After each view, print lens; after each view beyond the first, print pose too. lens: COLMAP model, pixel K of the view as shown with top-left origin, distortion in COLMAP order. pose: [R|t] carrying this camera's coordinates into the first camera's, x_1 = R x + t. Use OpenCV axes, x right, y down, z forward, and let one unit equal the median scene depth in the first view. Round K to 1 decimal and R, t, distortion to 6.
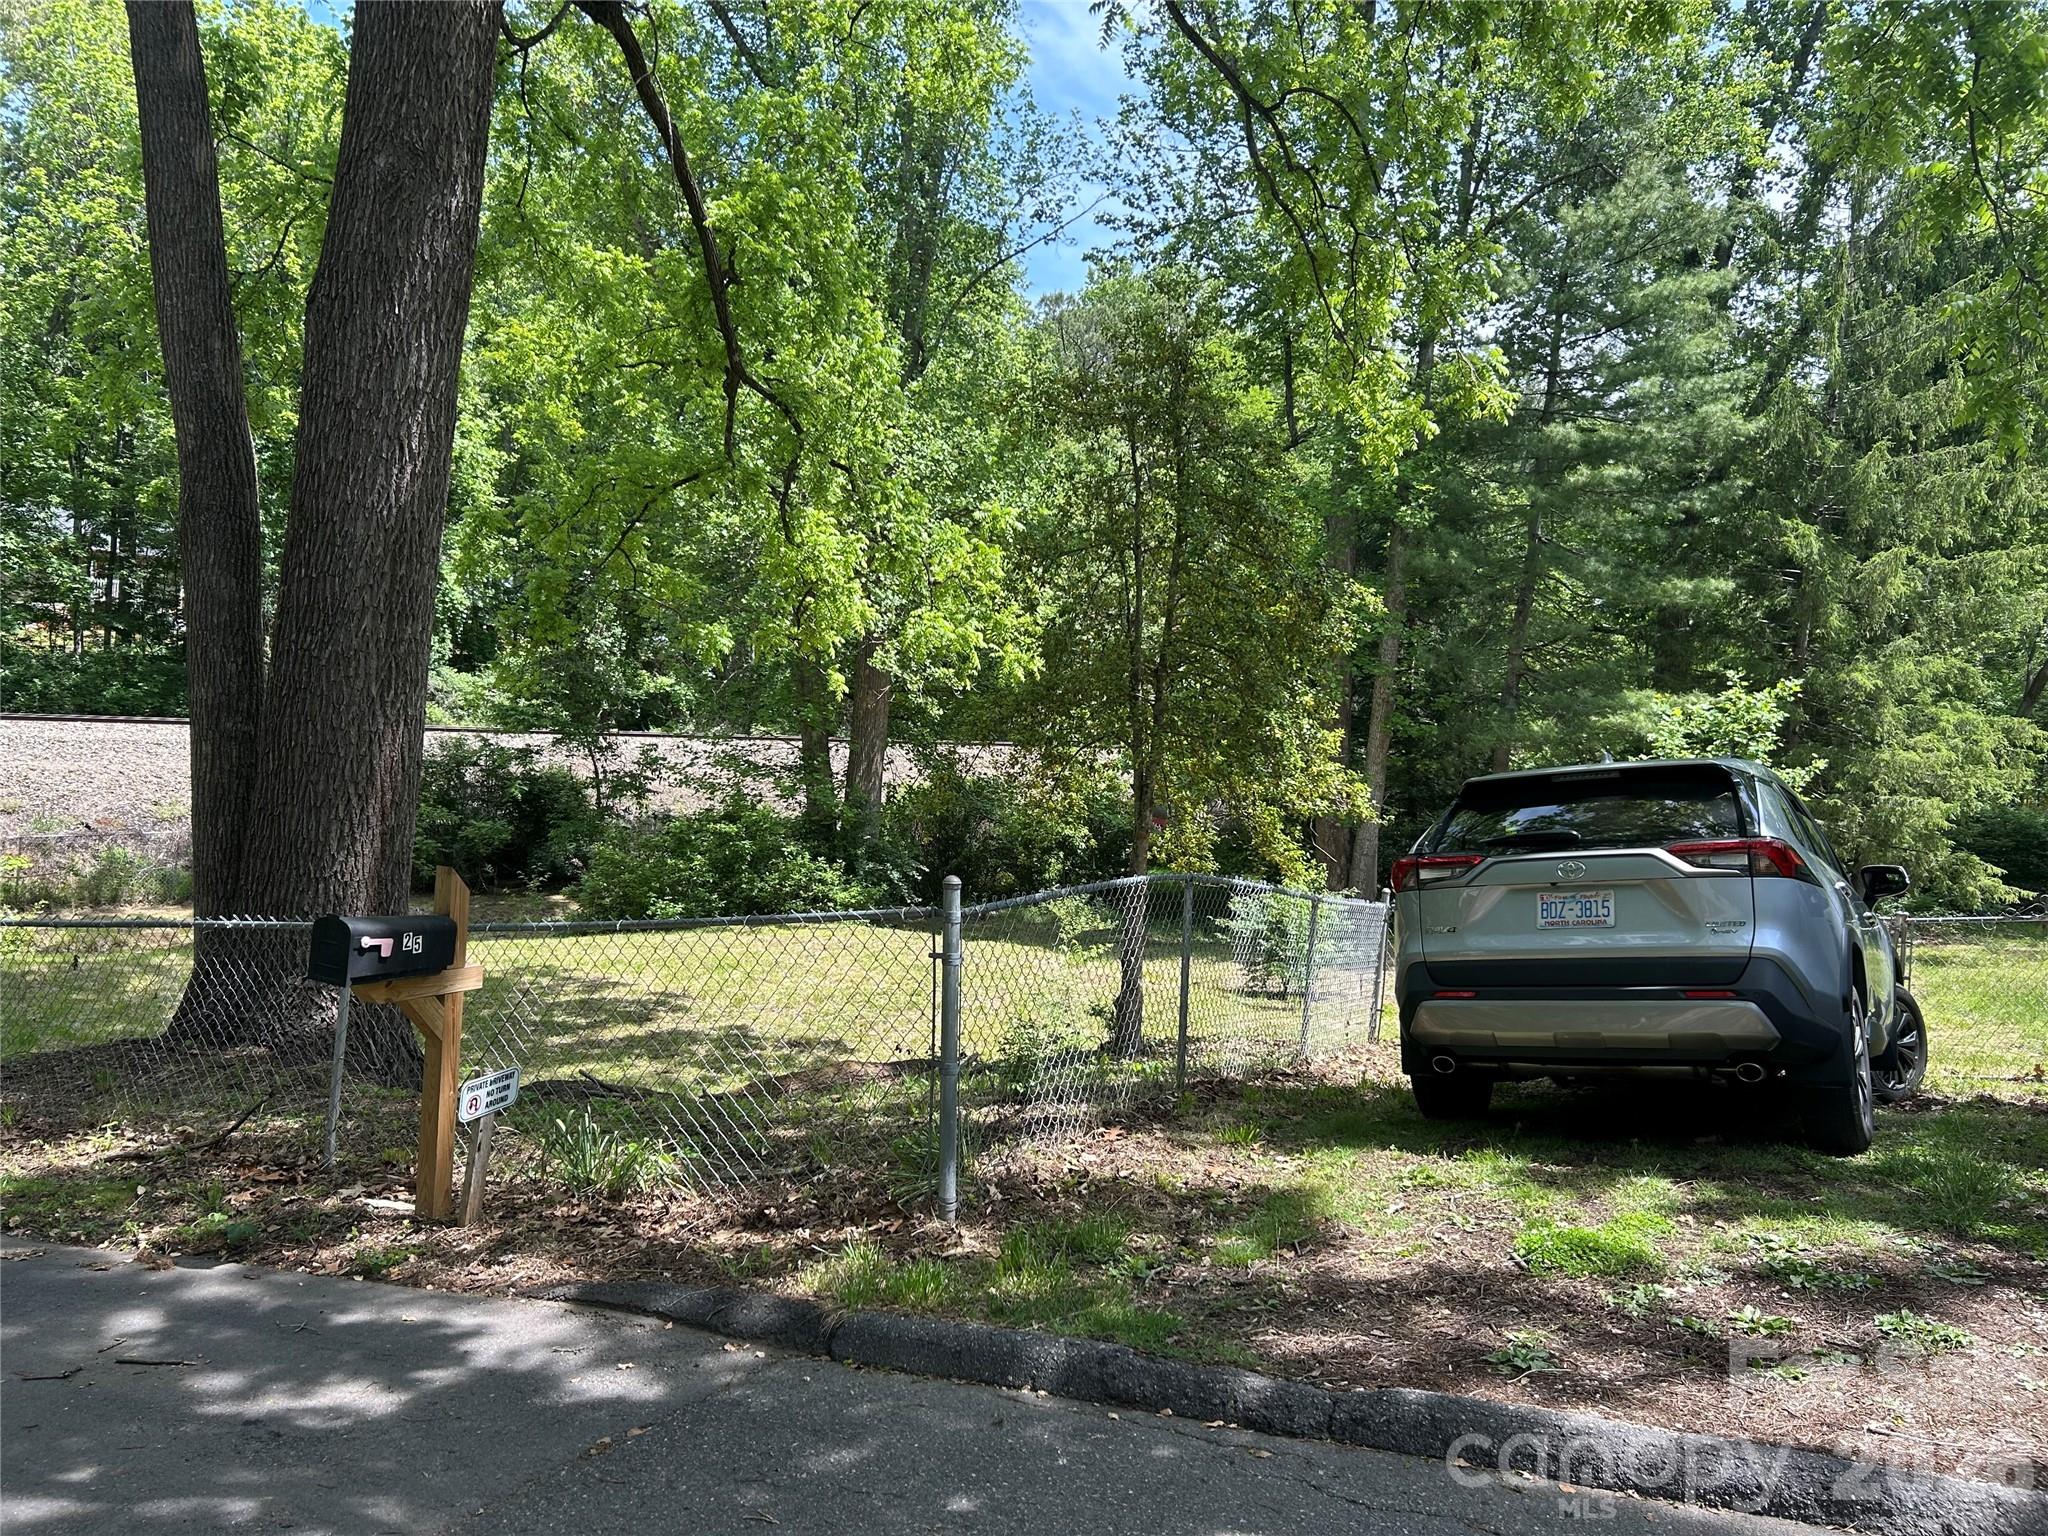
lens RADIAL K [[1520.0, 0, 1018.9], [0, 1520.0, 771.6], [0, 0, 1]] dist [0.042464, -0.042874]
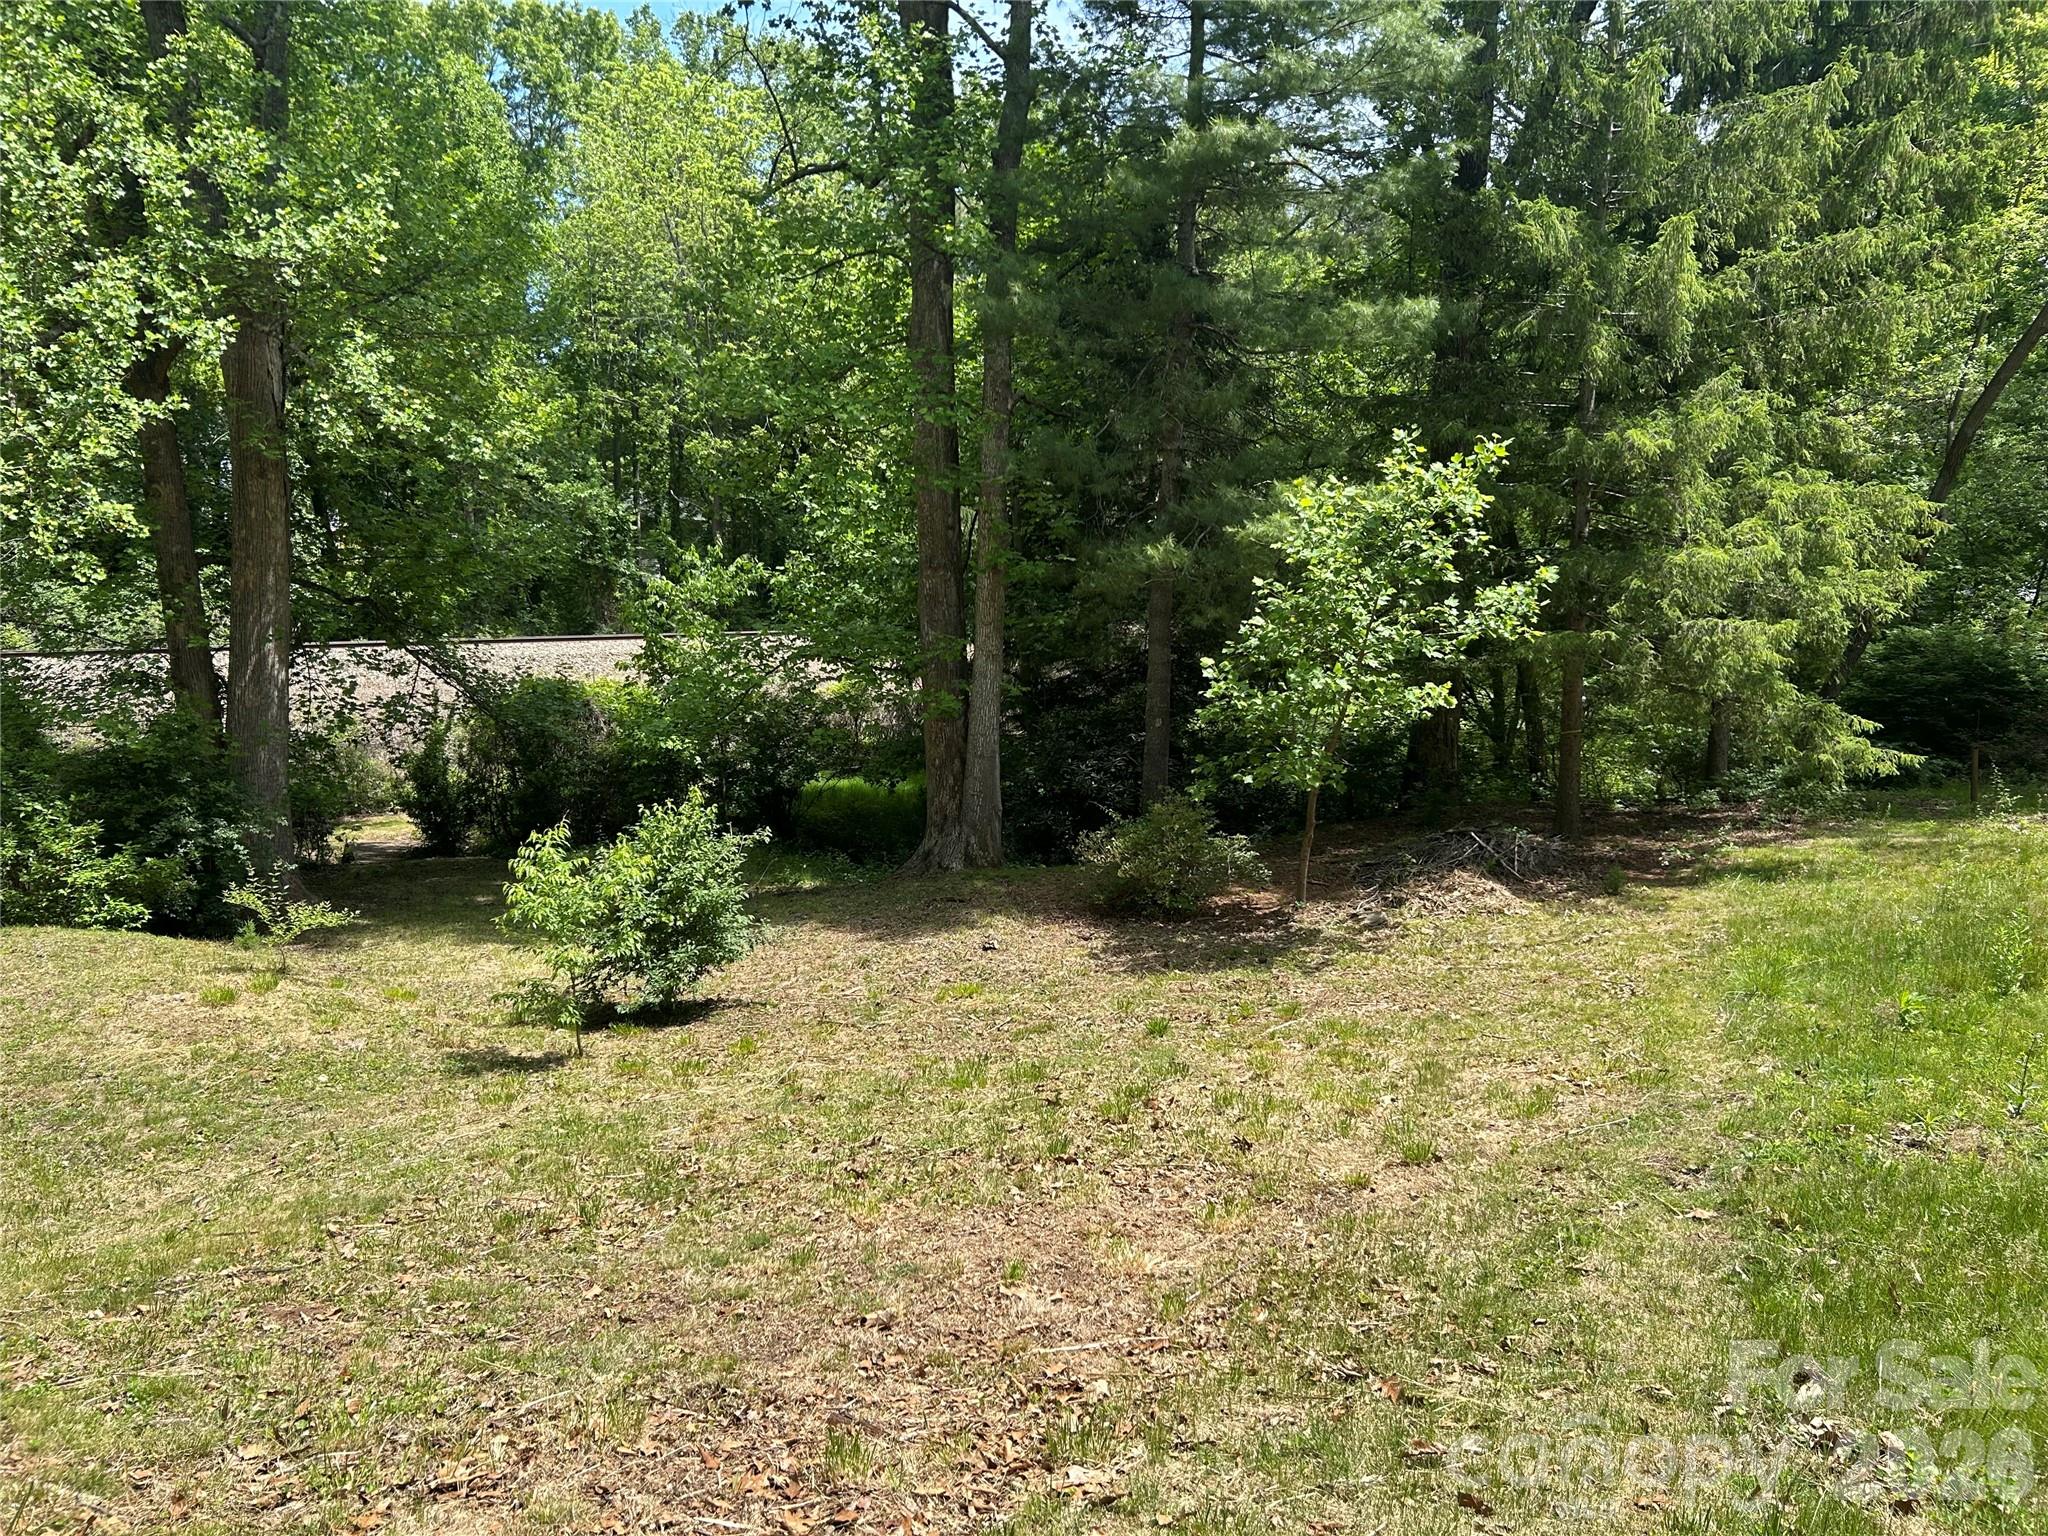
lens RADIAL K [[1520.0, 0, 1034.6], [0, 1520.0, 749.7], [0, 0, 1]] dist [0.042464, -0.042874]
pose [[0.997885, -0.064305, -0.009496, 0.300303], [0.064720, 0.996489, 0.053115, 0.018362], [0.006047, -0.053617, 0.998543, 0.361945]]
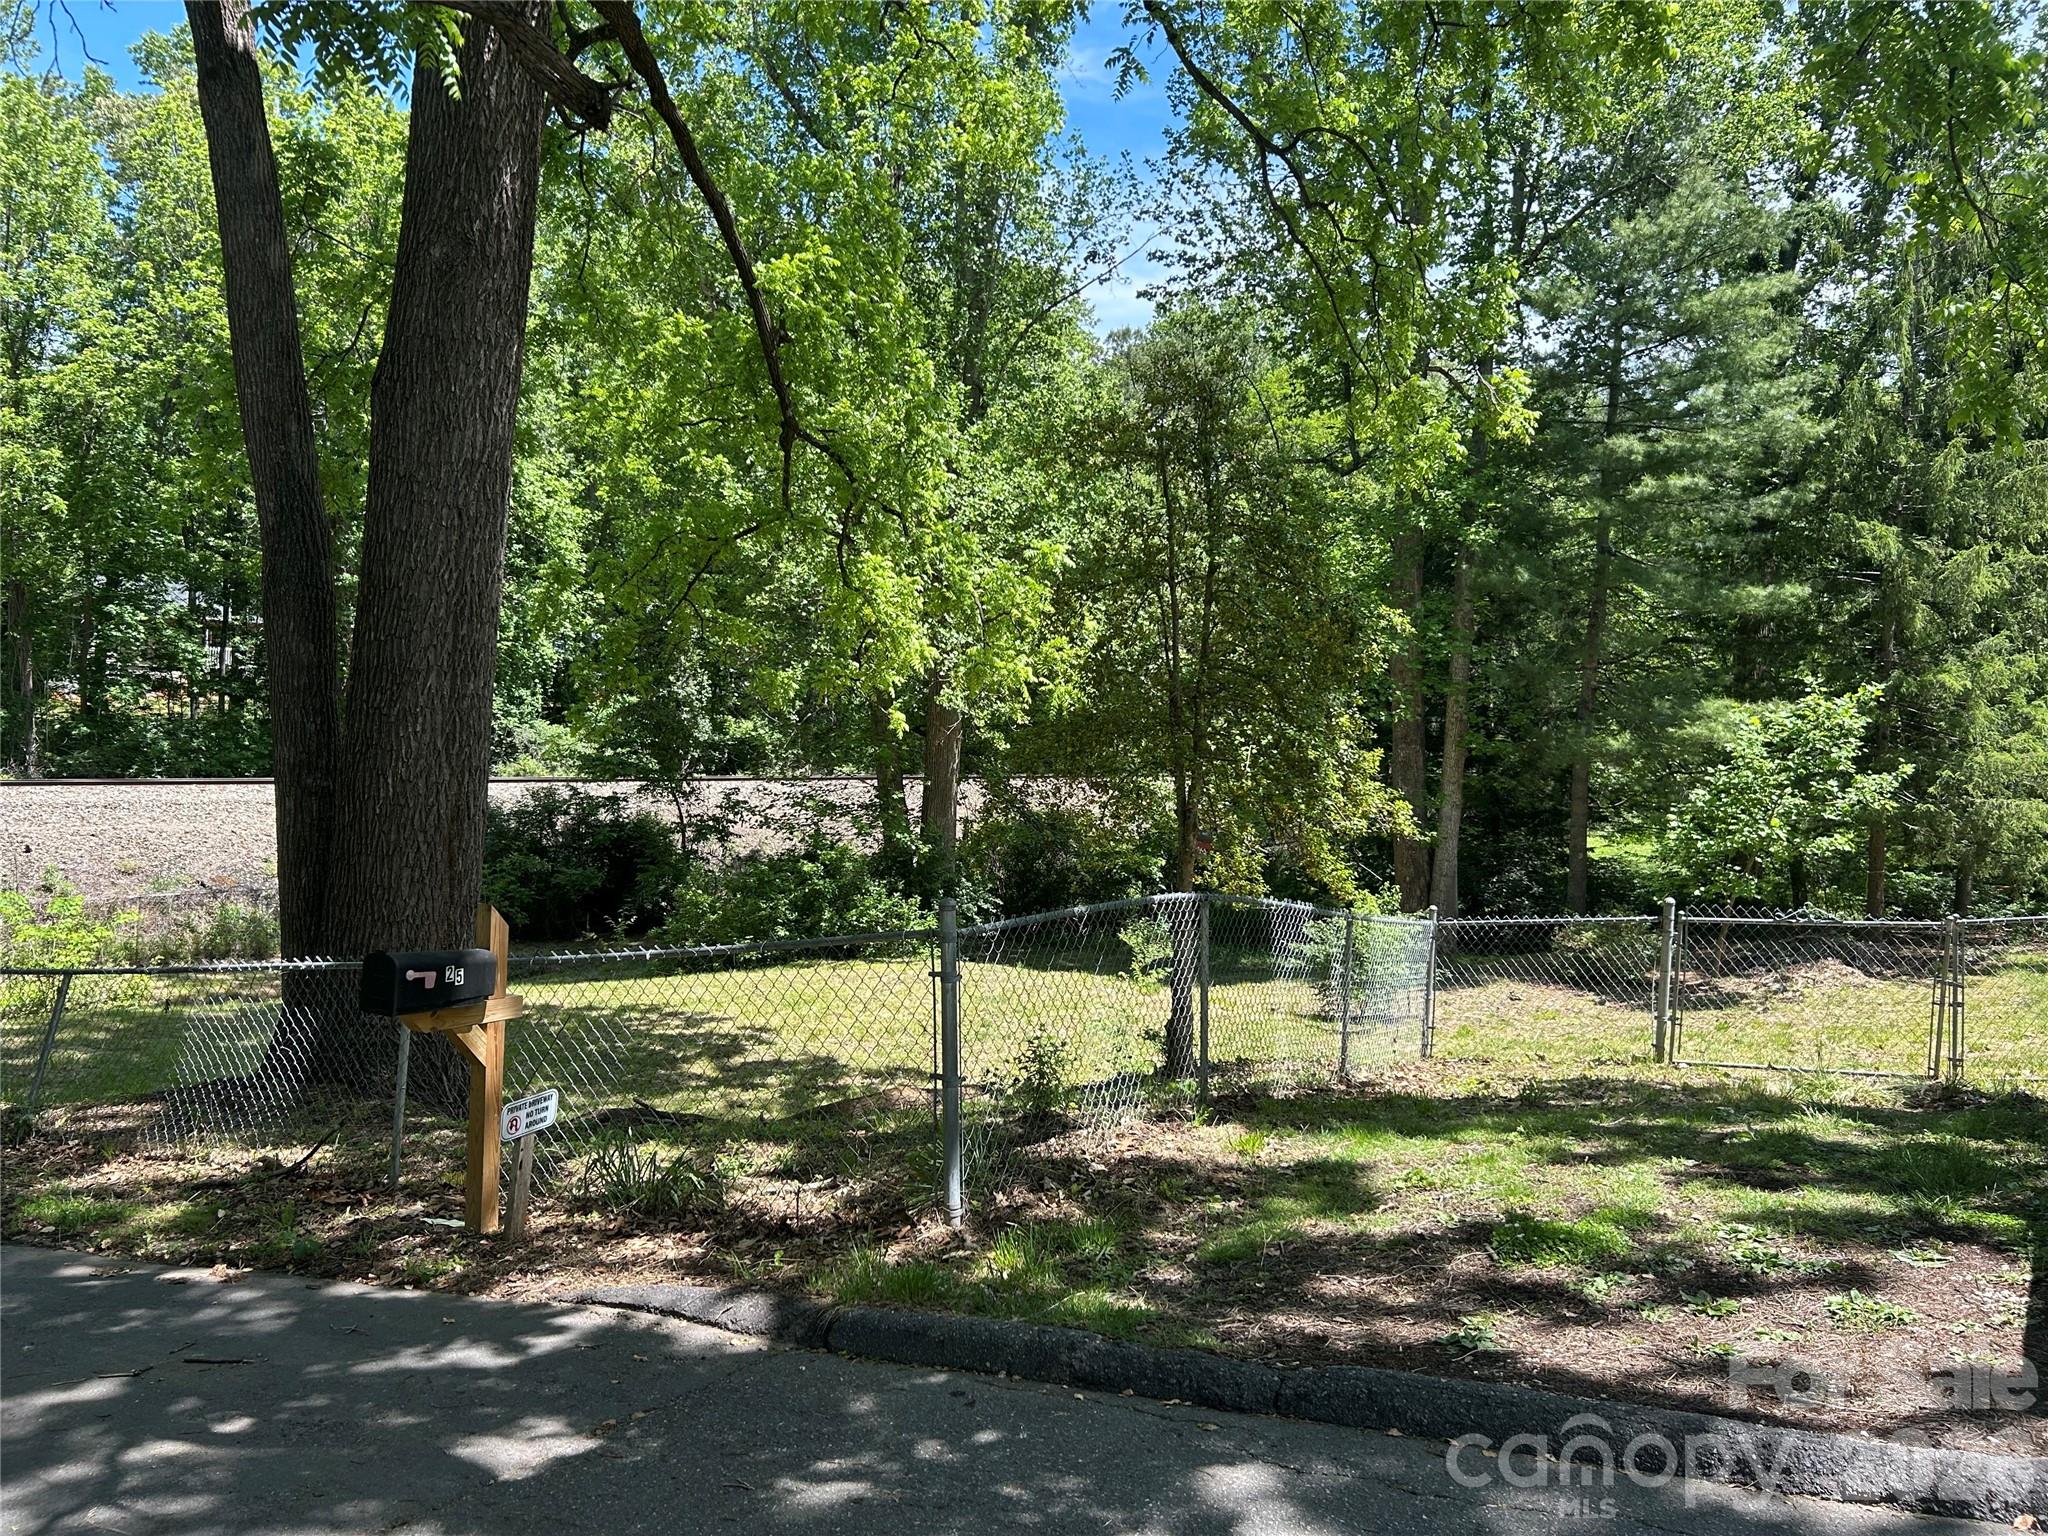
lens RADIAL K [[1520.0, 0, 1016.5], [0, 1520.0, 763.6], [0, 0, 1]] dist [0.042464, -0.042874]
pose [[0.997626, -0.033802, -0.059998, 0.013371], [0.032147, 0.999081, -0.028345, 0.001182], [0.060901, 0.026349, 0.997796, -0.010953]]
